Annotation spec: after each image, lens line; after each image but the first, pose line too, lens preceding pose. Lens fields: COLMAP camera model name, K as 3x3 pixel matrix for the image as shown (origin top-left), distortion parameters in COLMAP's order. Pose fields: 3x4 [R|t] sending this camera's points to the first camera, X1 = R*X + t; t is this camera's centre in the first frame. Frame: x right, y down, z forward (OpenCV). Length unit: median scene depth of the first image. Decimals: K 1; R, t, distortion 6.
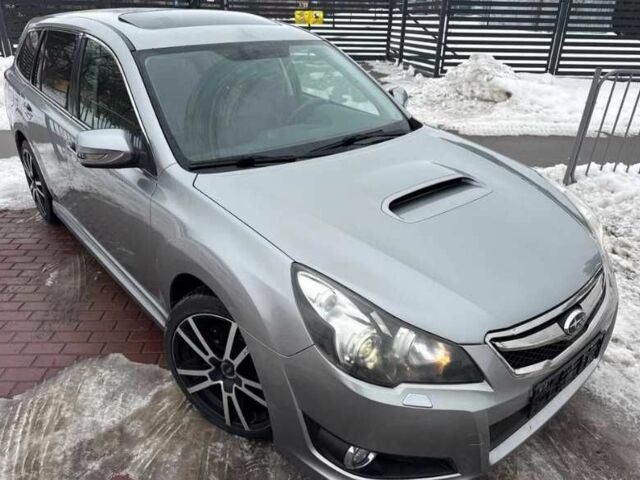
lens RADIAL K [[468.4, 0, 320.0], [0, 468.4, 240.0], [0, 0, 1]] dist [0.001158, 0.004264]
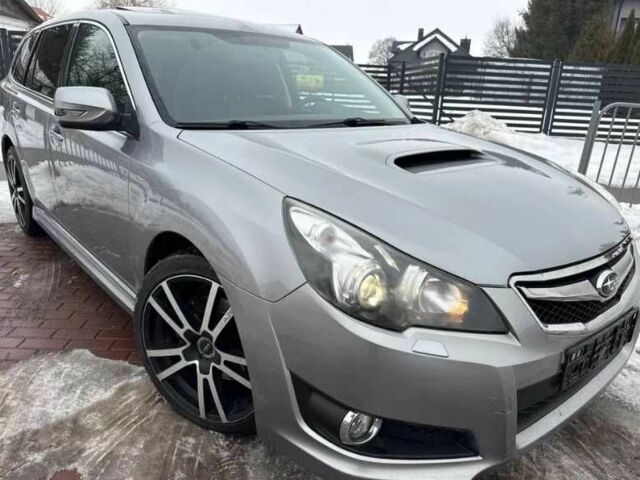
lens RADIAL K [[473.8, 0, 324.4], [0, 473.8, 240.1], [0, 0, 1]] dist [0.000054, -0.000807]
pose [[0.999606, 0.023611, 0.015191, 0.003278], [-0.021438, 0.991278, -0.130033, 0.188874], [-0.018128, 0.129656, 0.991393, 0.109564]]
